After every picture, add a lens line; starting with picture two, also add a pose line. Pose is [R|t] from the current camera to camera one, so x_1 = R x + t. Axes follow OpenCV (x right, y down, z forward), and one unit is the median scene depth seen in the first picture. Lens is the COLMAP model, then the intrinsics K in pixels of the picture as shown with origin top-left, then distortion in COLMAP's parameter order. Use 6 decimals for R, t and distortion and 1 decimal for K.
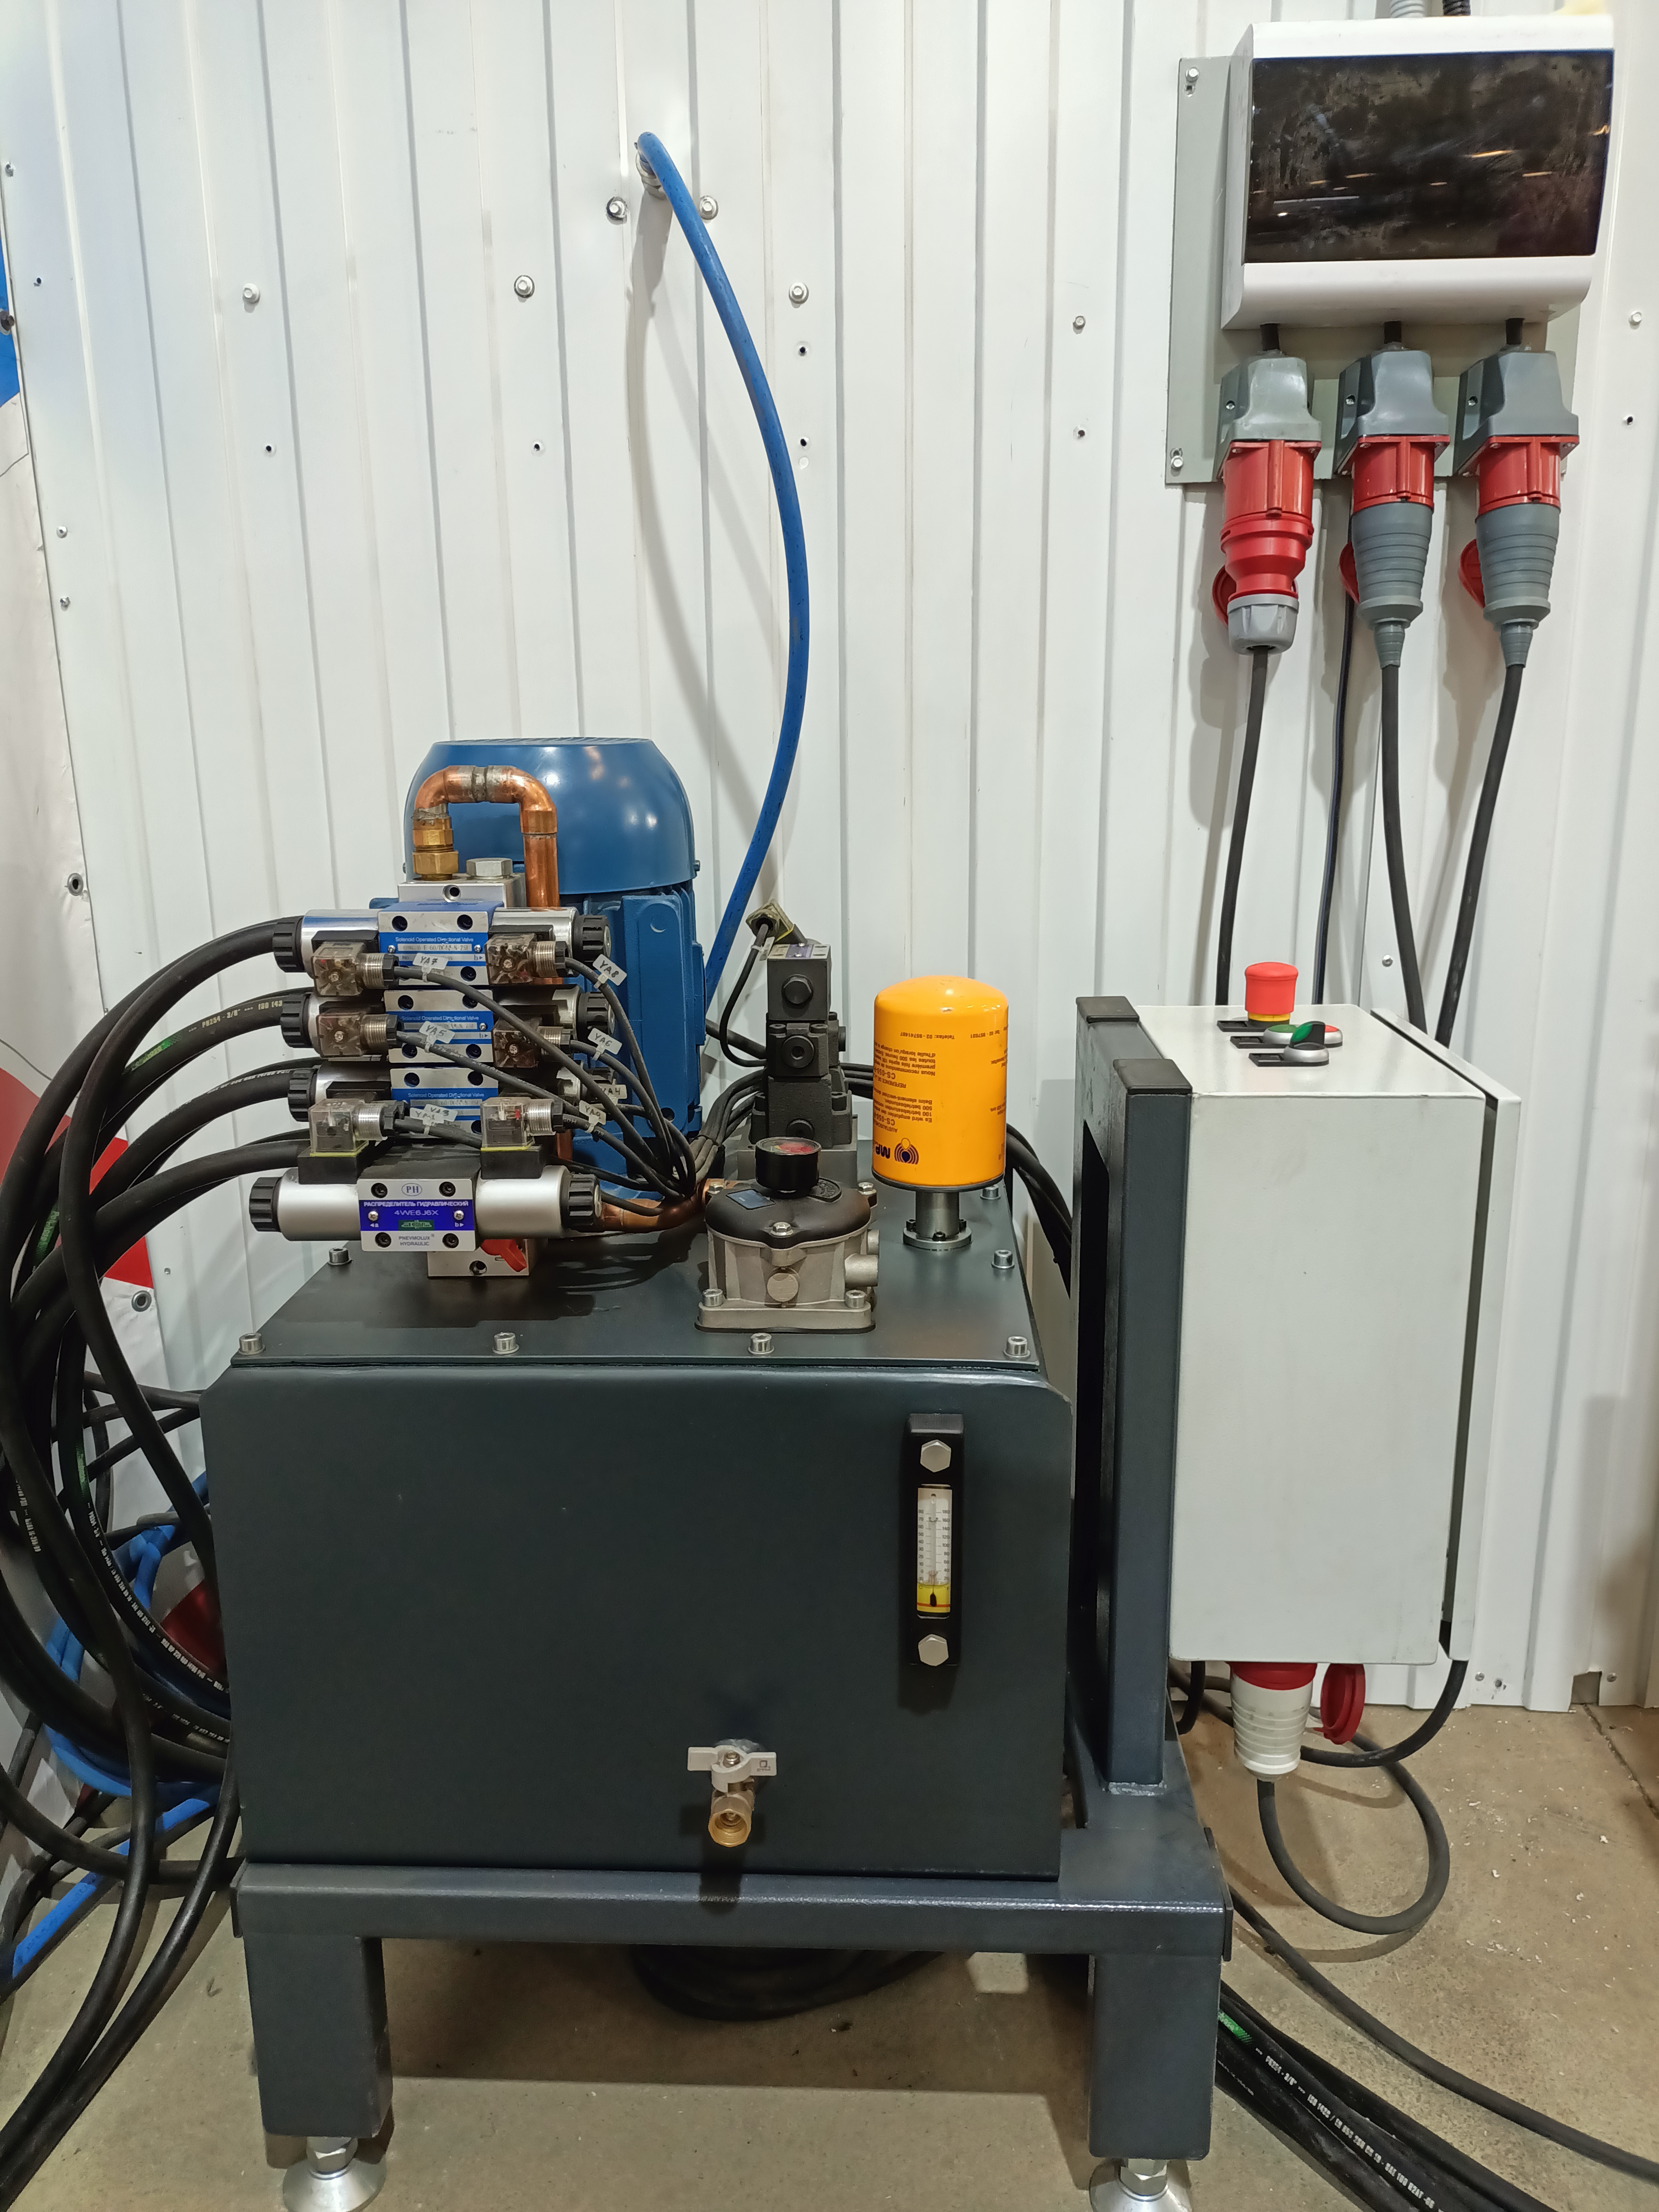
lens RADIAL K [[1709.0, 0, 858.4], [0, 1709.0, 1071.5], [0, 0, 1]] dist [0.027364, -0.002455]
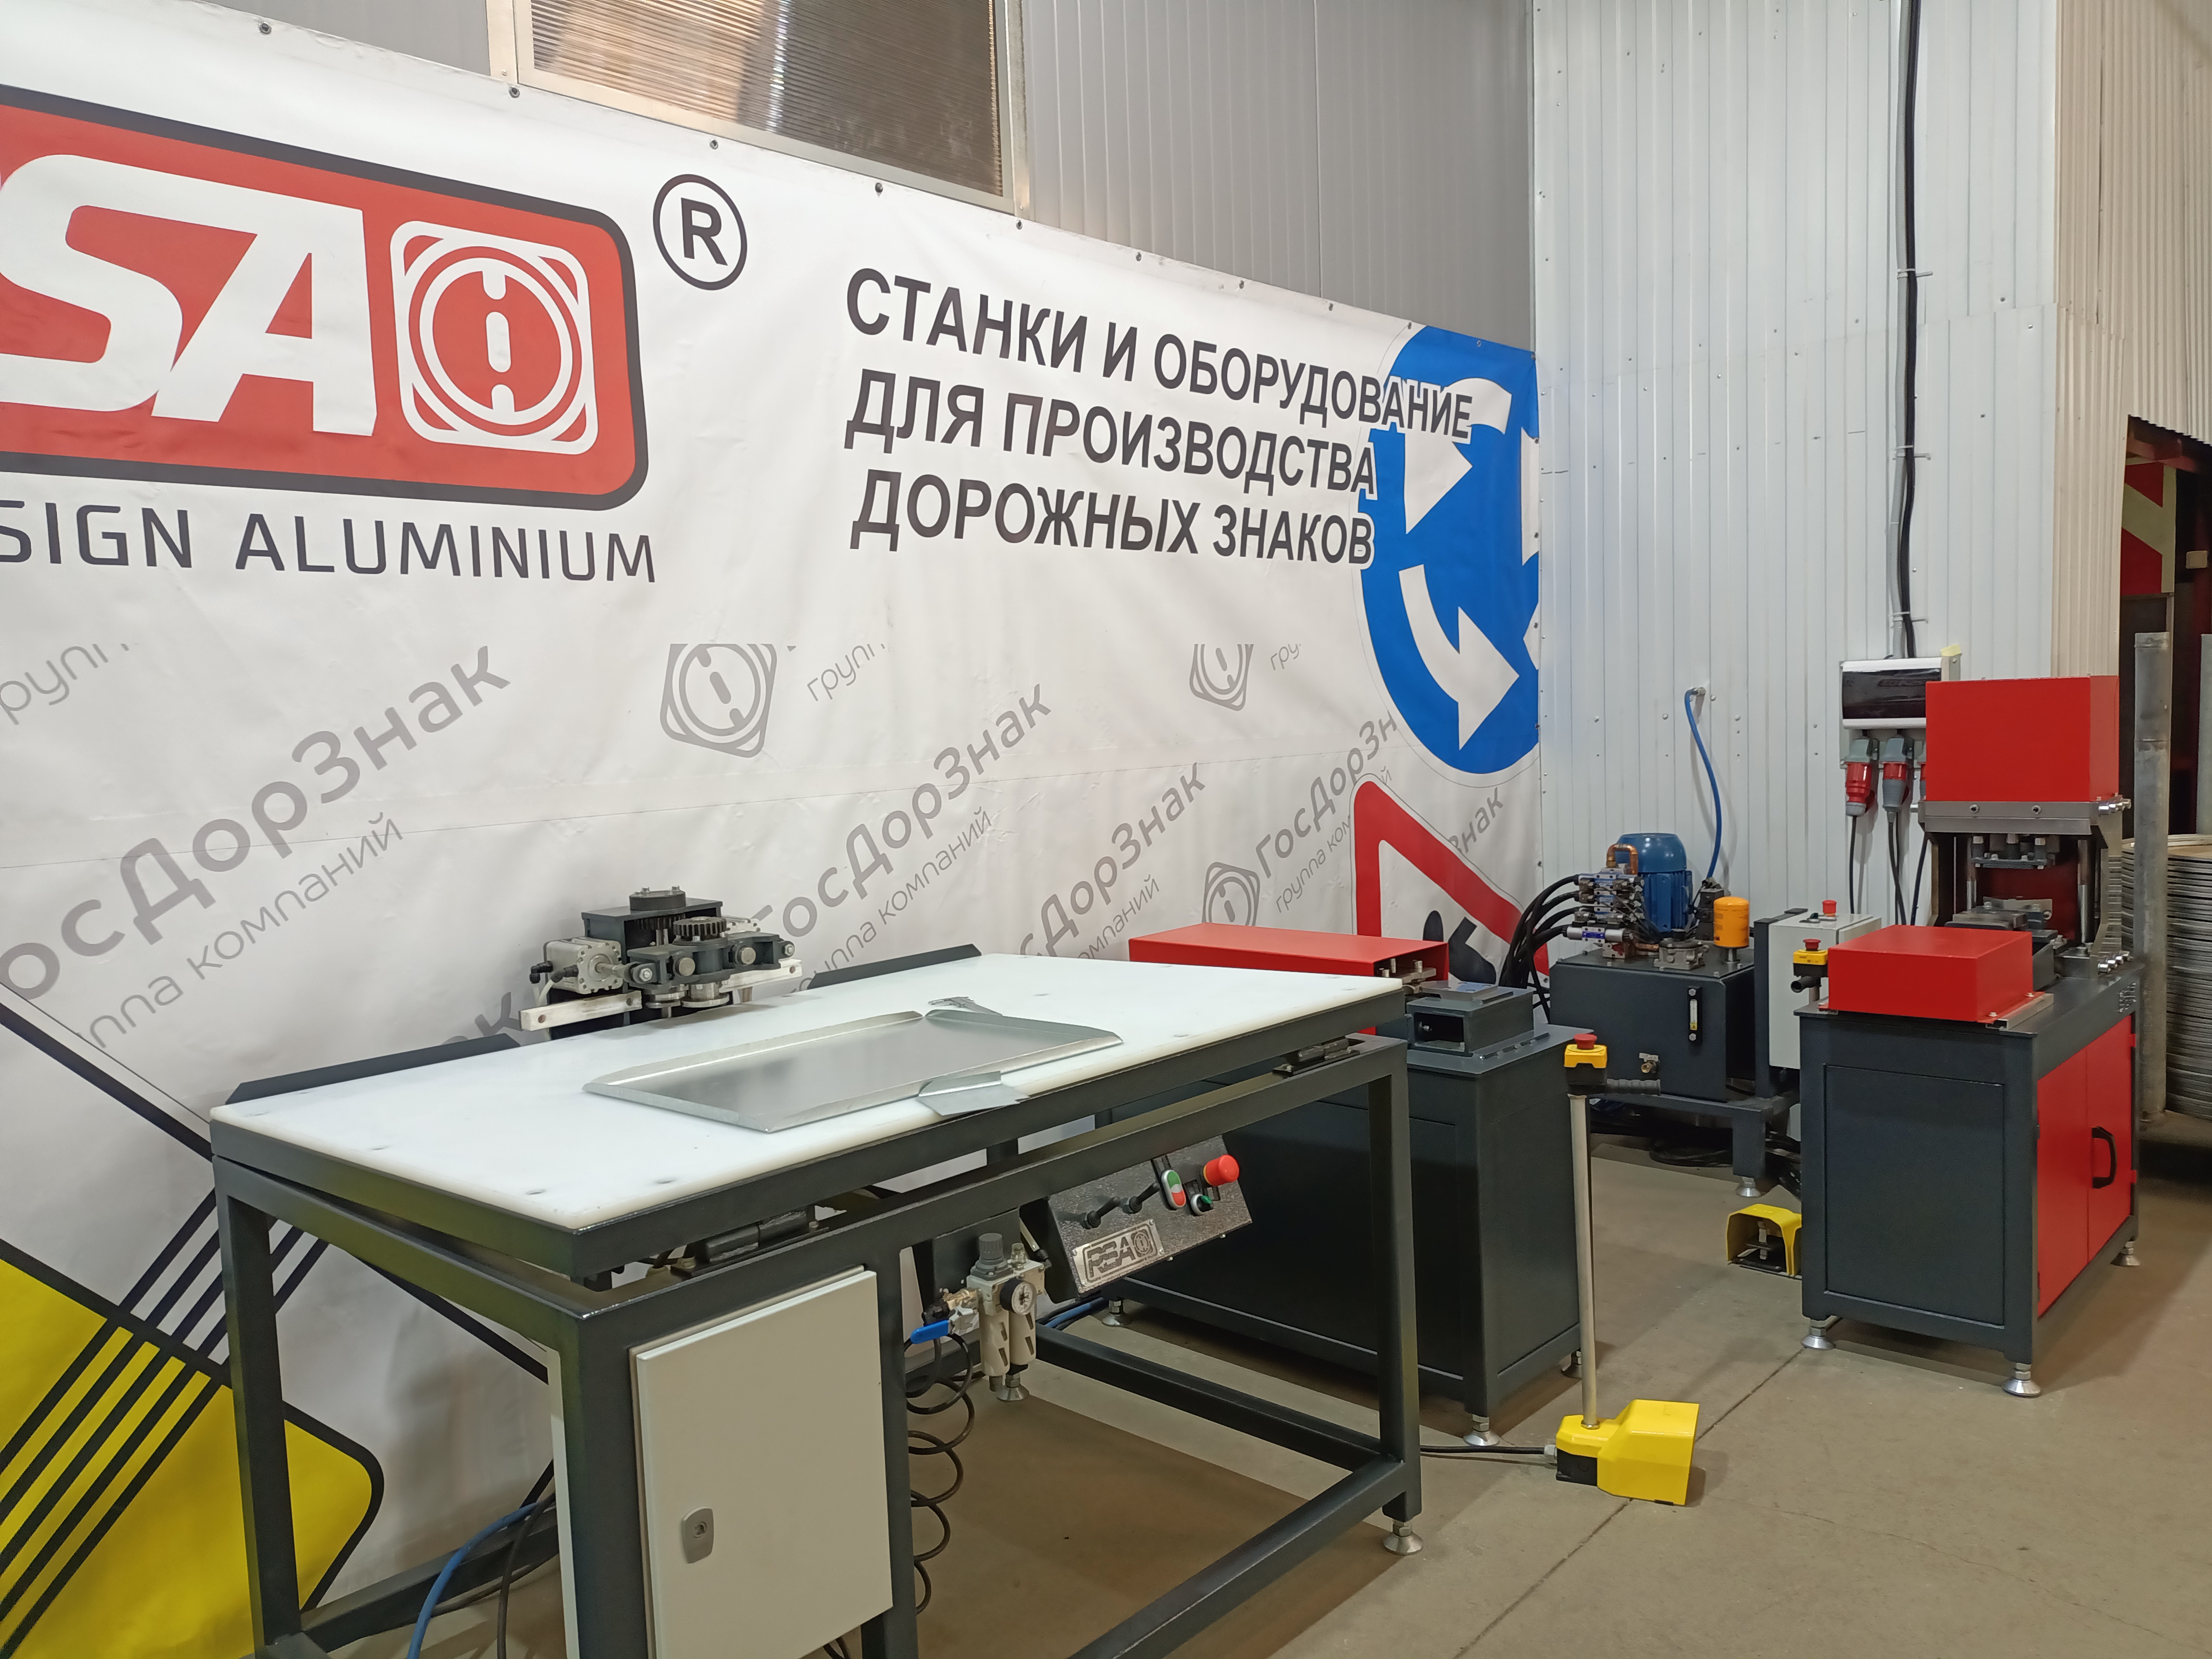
lens RADIAL K [[1643.2, 0, 1117.1], [0, 1643.2, 841.7], [0, 0, 1]] dist [0.079117, -0.116096]
pose [[0.767984, 0.041808, -0.639103, 1.545217], [-0.122714, 0.988985, -0.082763, 0.342106], [0.628603, 0.141987, 0.764655, -3.177471]]
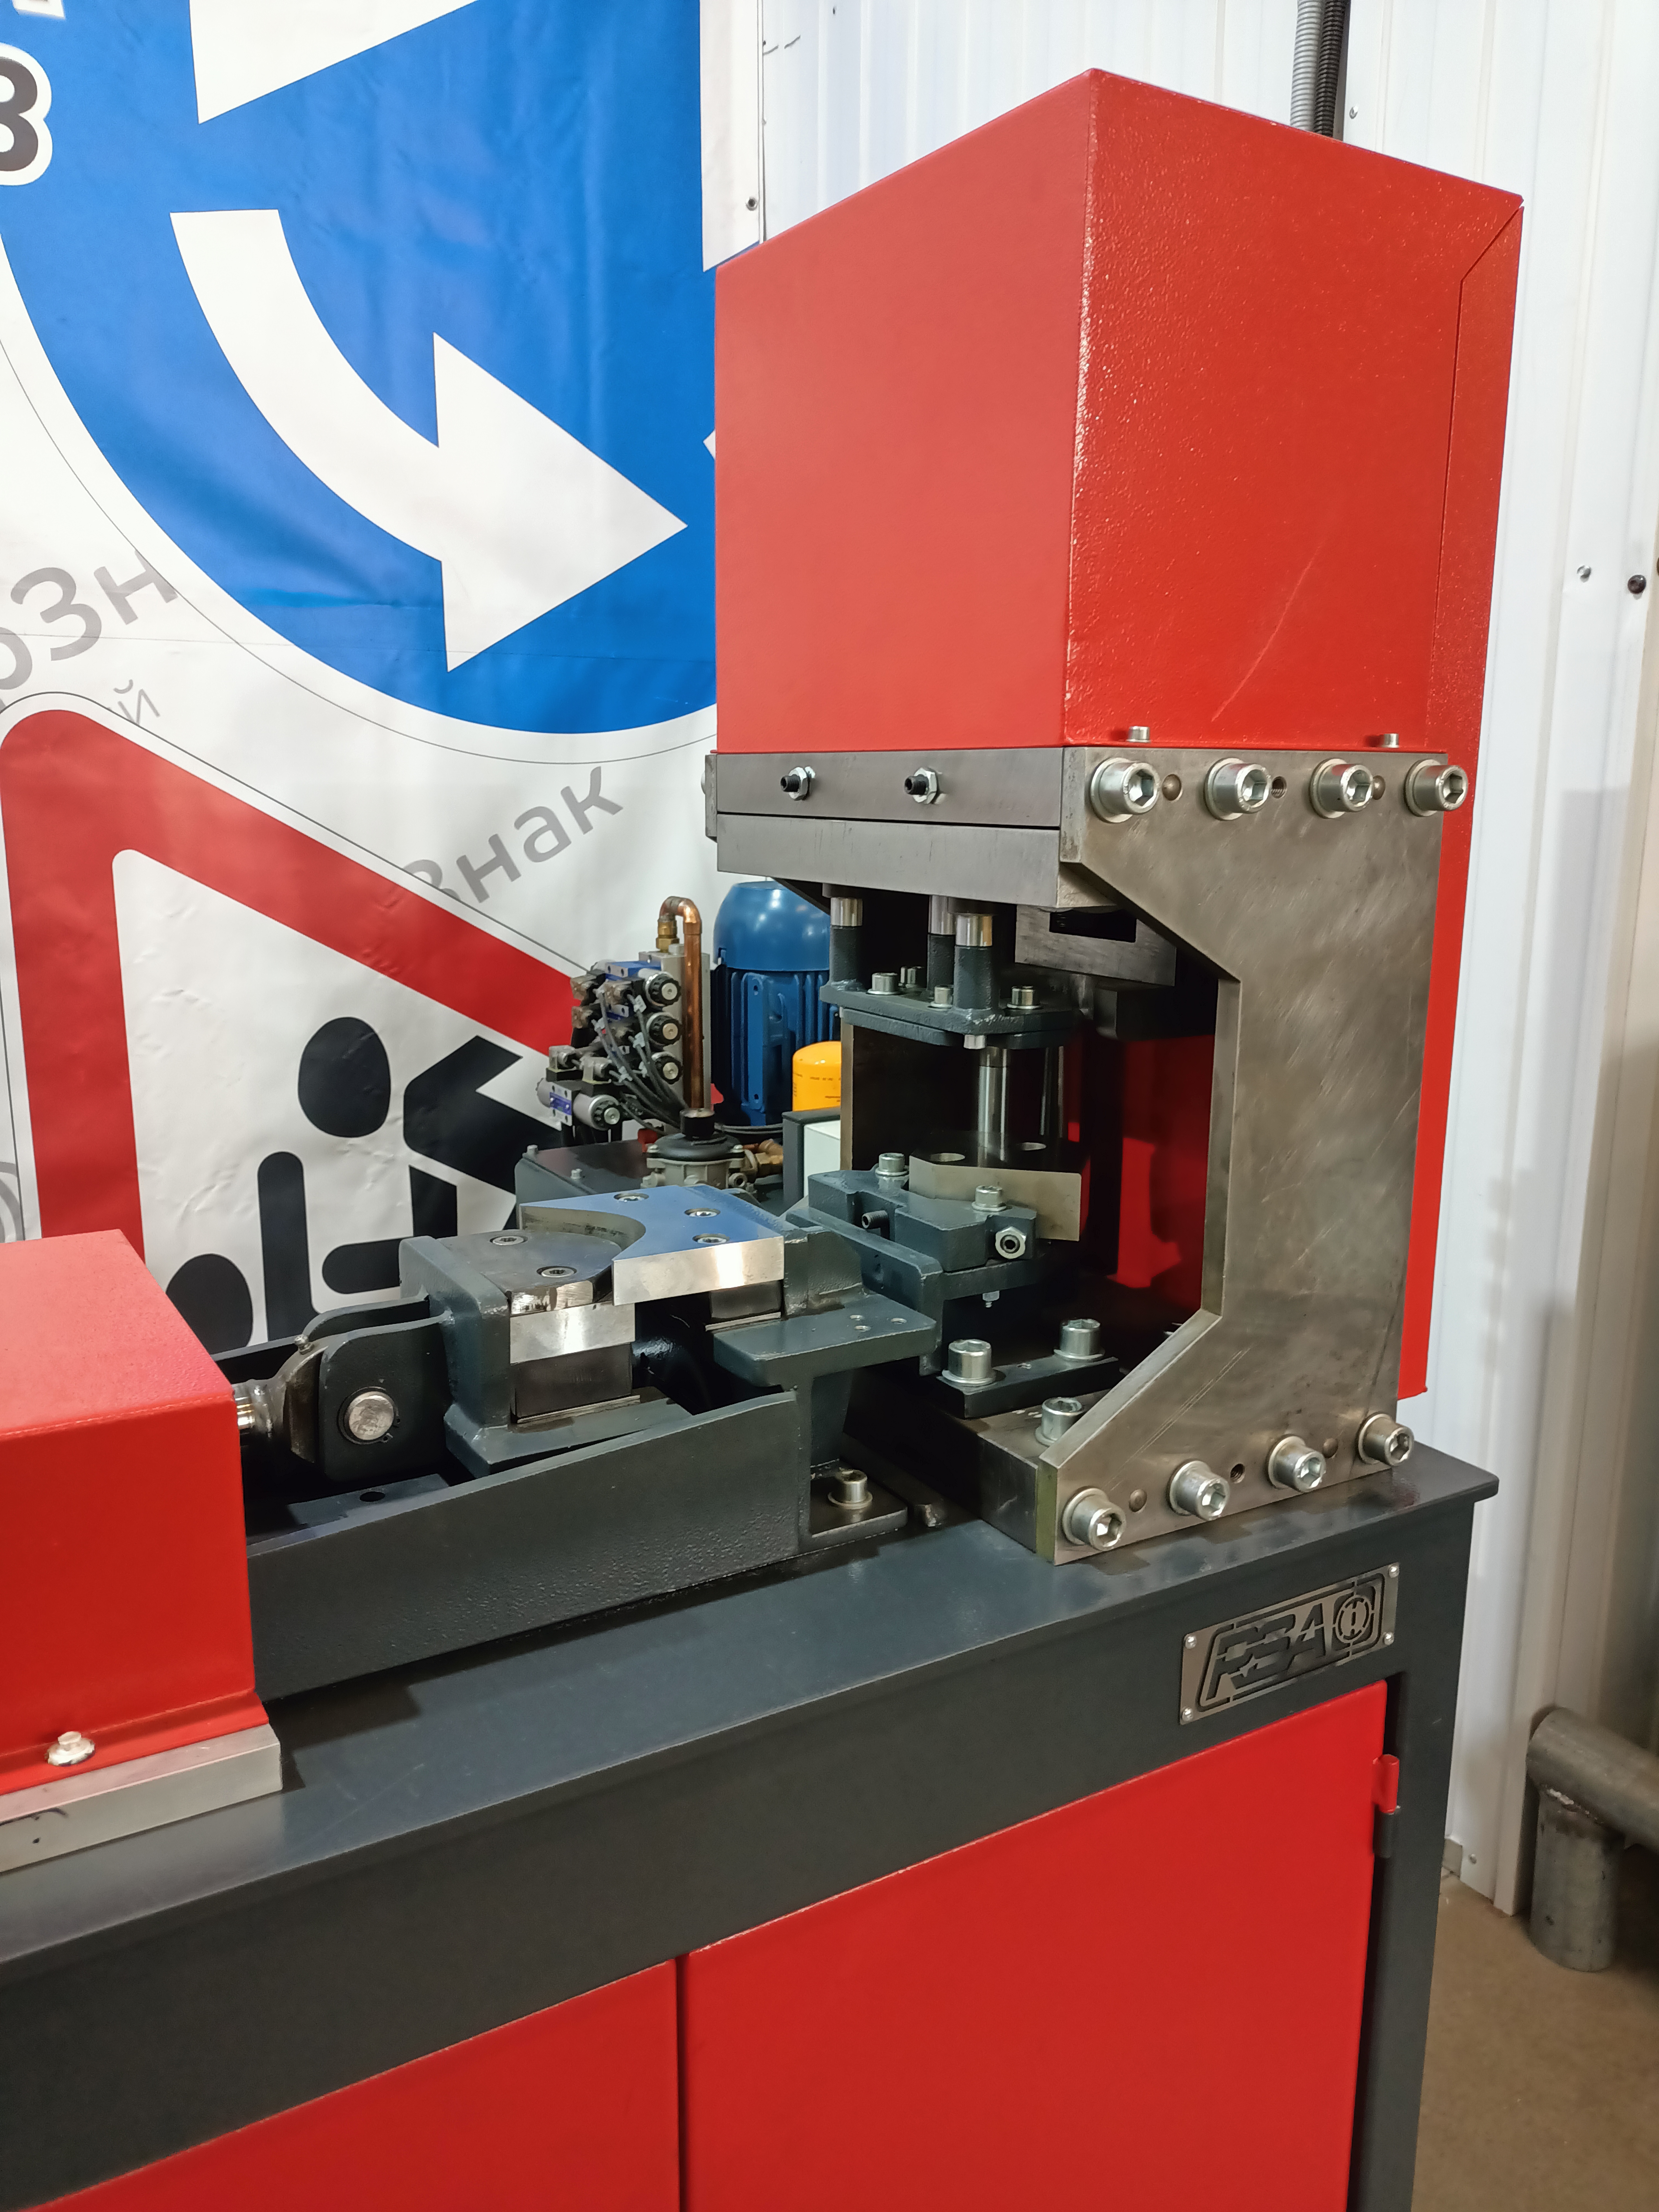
lens RADIAL K [[1643.2, 0, 826.2], [0, 1643.2, 1118.4], [0, 0, 1]] dist [0.079117, -0.116096]
pose [[0.541004, 0.190674, -0.819120, 1.439255], [-0.205547, 0.974401, 0.091062, -0.136543], [0.815515, 0.119103, 0.566347, 0.109925]]
